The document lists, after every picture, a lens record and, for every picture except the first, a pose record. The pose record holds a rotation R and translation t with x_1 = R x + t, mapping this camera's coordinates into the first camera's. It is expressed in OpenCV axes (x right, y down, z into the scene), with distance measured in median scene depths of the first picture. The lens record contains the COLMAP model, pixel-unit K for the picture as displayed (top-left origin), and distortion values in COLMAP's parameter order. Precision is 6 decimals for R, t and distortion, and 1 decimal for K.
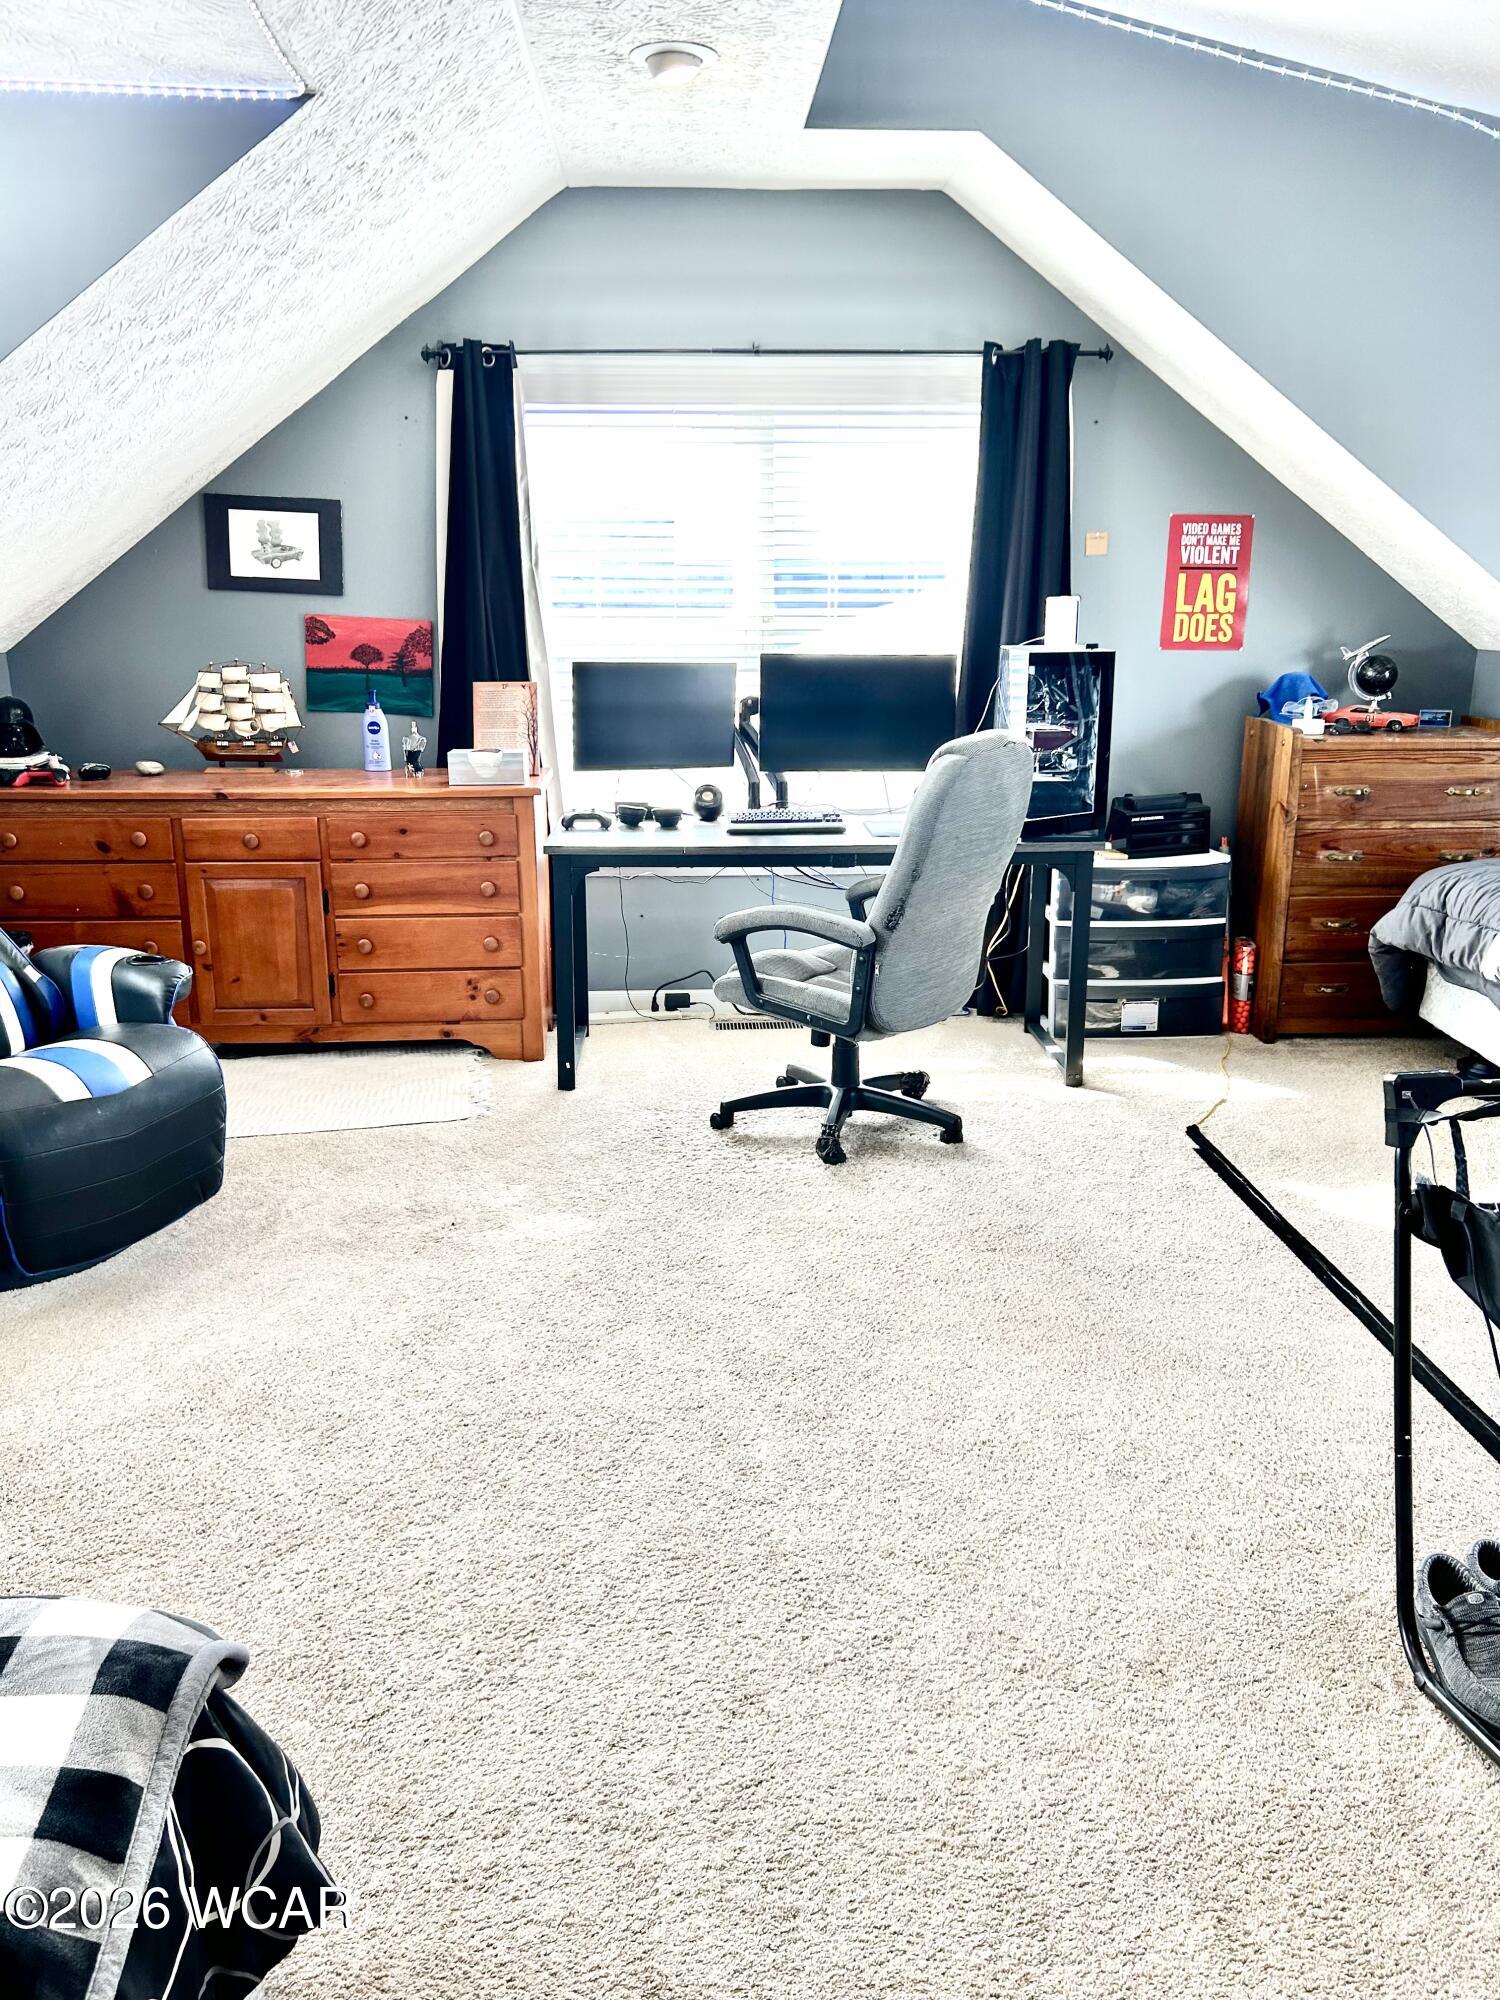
lens RADIAL K [[1494.4, 0, 740.7], [0, 1494.4, 1005.5], [0, 0, 1]] dist [0.042302, -0.050634]
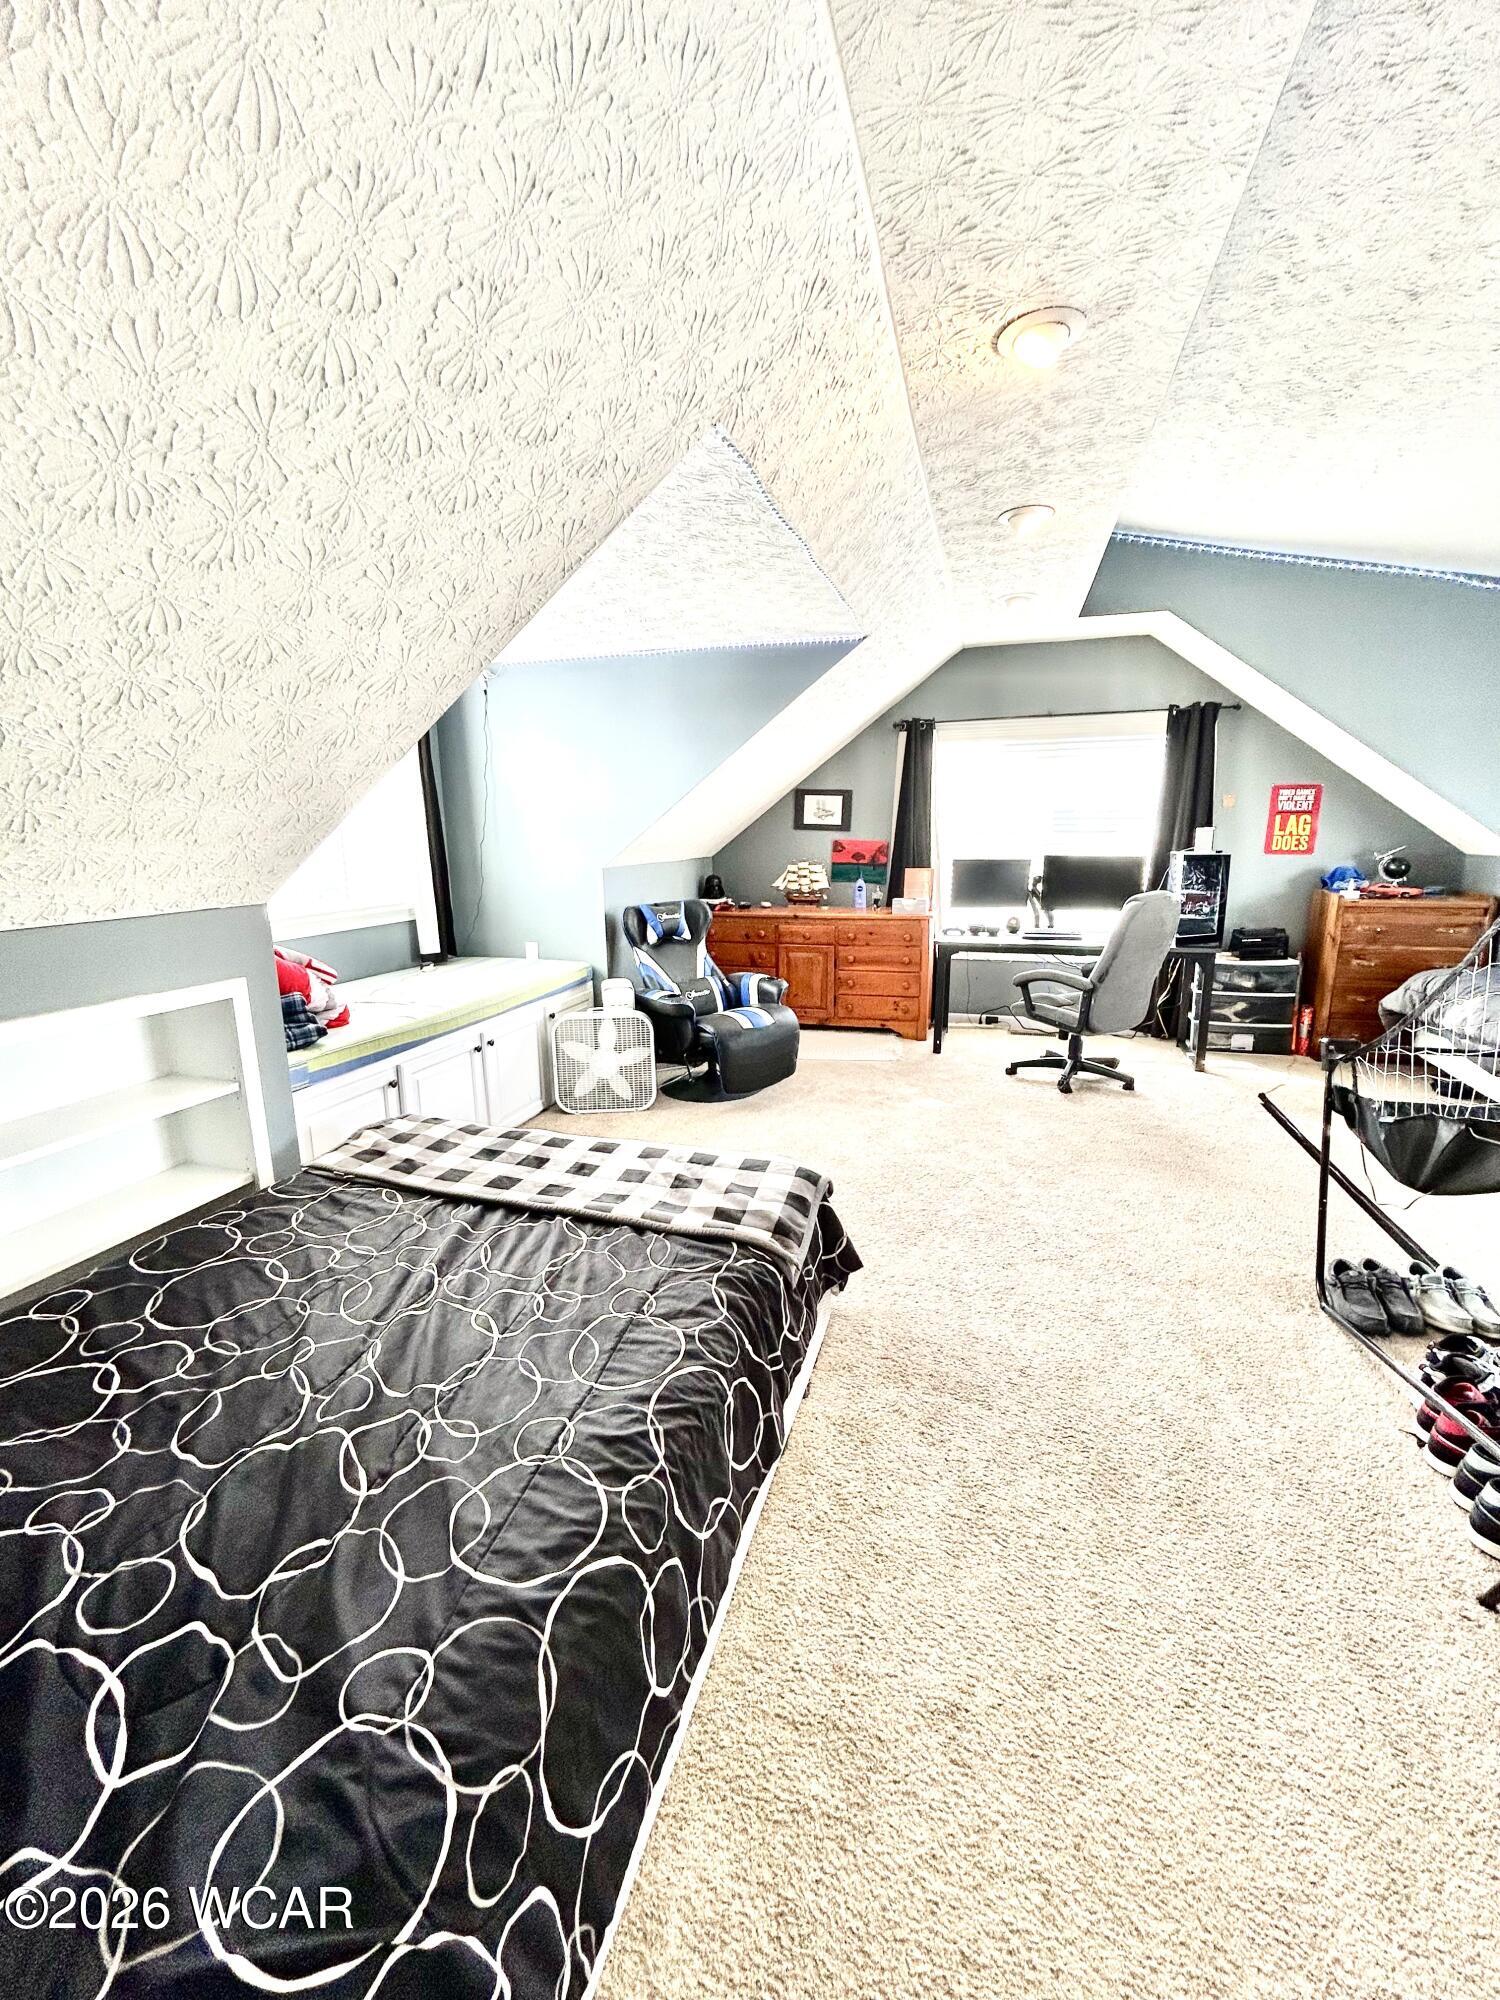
lens RADIAL K [[799.3, 0, 755.5], [0, 799.3, 1000.7], [0, 0, 1]] dist [-0.003932, 0.000900]
pose [[0.945020, 0.057272, -0.321957, 0.003440], [-0.074252, 0.996409, -0.040700, 0.045775], [0.318470, 0.062368, 0.945879, -0.185051]]
